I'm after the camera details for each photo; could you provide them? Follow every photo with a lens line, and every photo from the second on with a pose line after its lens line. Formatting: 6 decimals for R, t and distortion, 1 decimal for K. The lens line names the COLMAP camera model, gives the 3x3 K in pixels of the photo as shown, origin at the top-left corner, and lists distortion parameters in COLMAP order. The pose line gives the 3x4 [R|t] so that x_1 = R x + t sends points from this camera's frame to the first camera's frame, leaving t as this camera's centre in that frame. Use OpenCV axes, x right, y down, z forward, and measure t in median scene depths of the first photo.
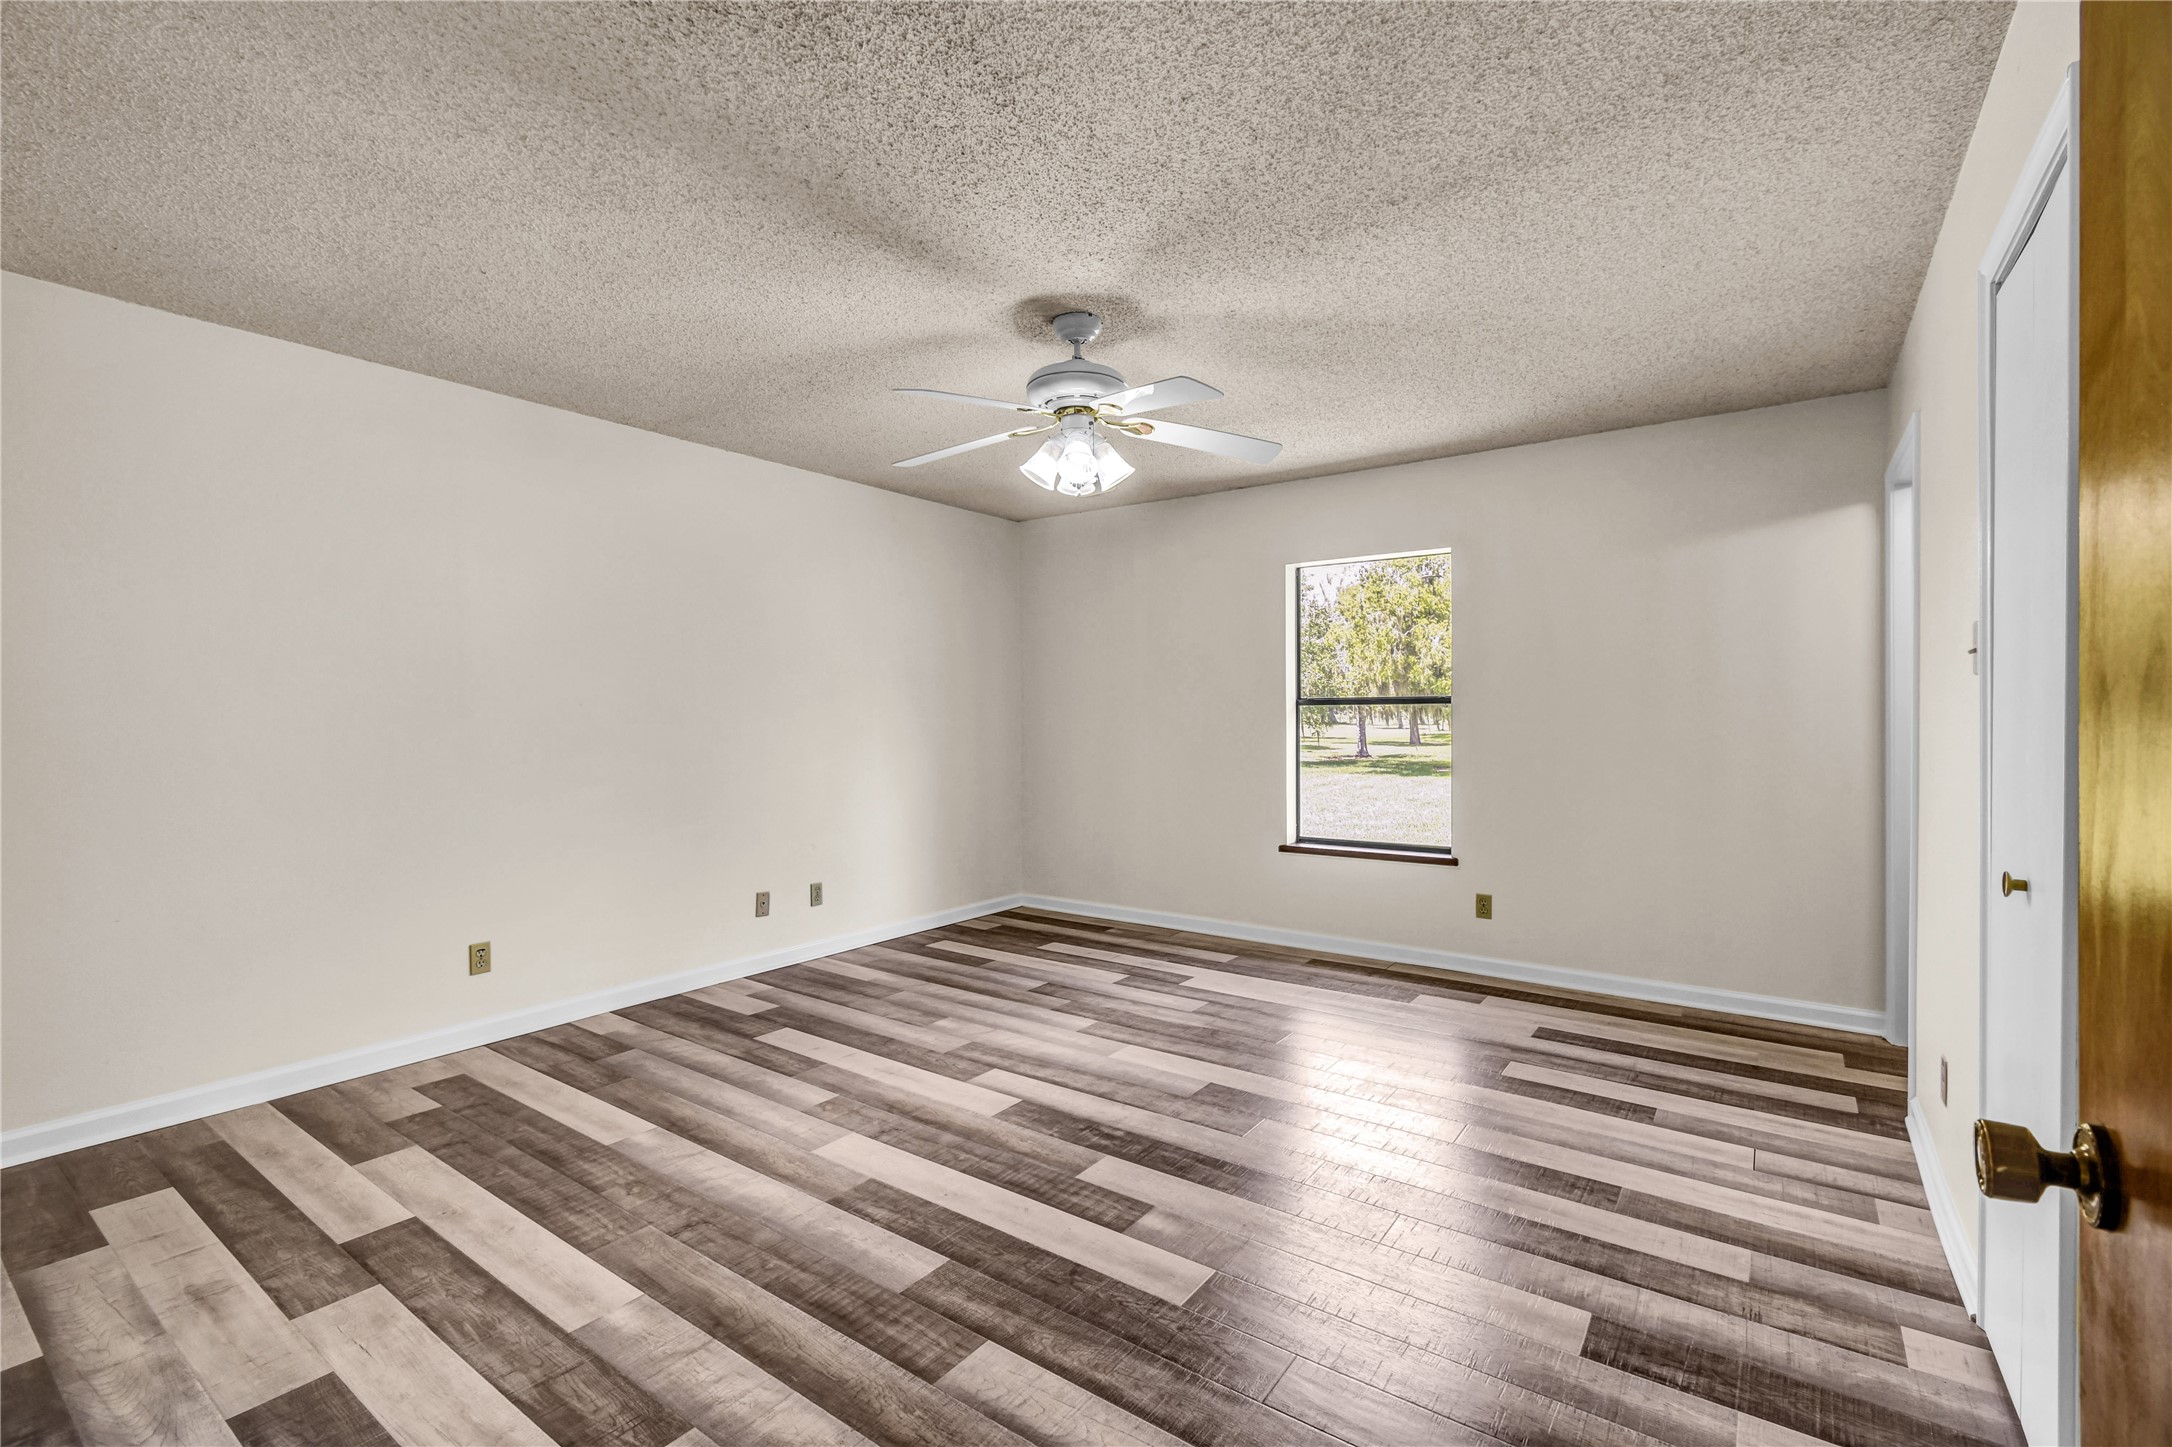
lens RADIAL K [[957.2, 0, 1096.5], [0, 957.2, 722.0], [0, 0, 1]] dist [0.000867, -0.001067]
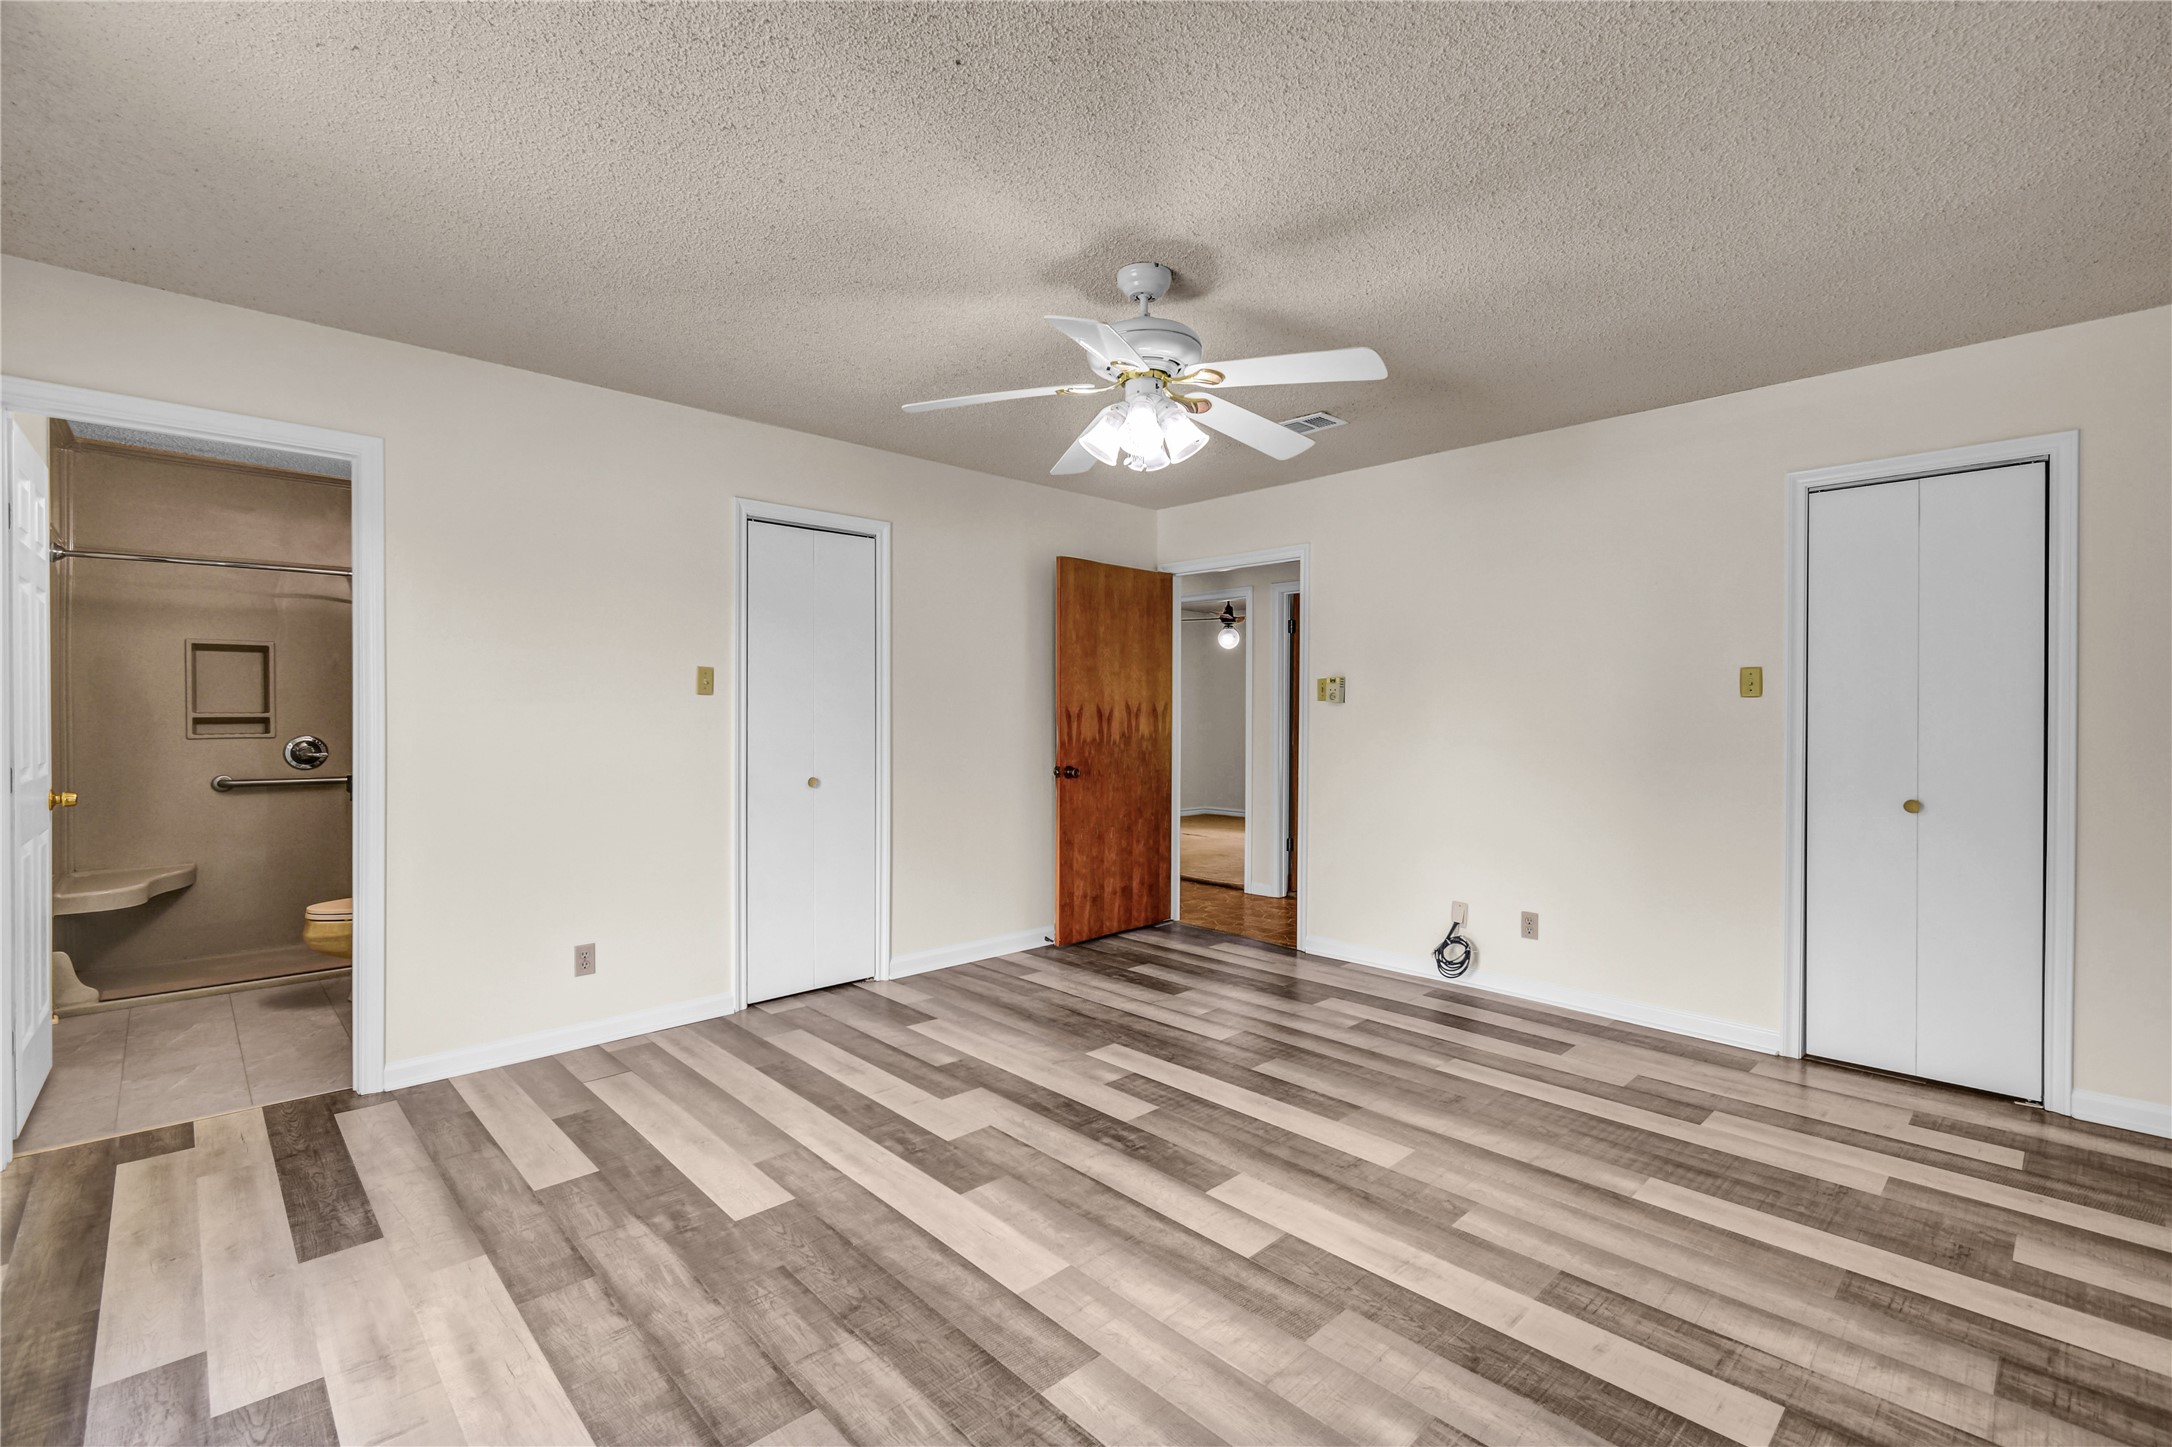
lens RADIAL K [[957.2, 0, 1096.5], [0, 957.2, 722.0], [0, 0, 1]] dist [0.000867, -0.001067]
pose [[-0.983503, -0.002464, 0.180875, -0.137689], [0.000988, 0.999819, 0.018992, -0.019604], [-0.180889, 0.018858, -0.983323, 1.882319]]
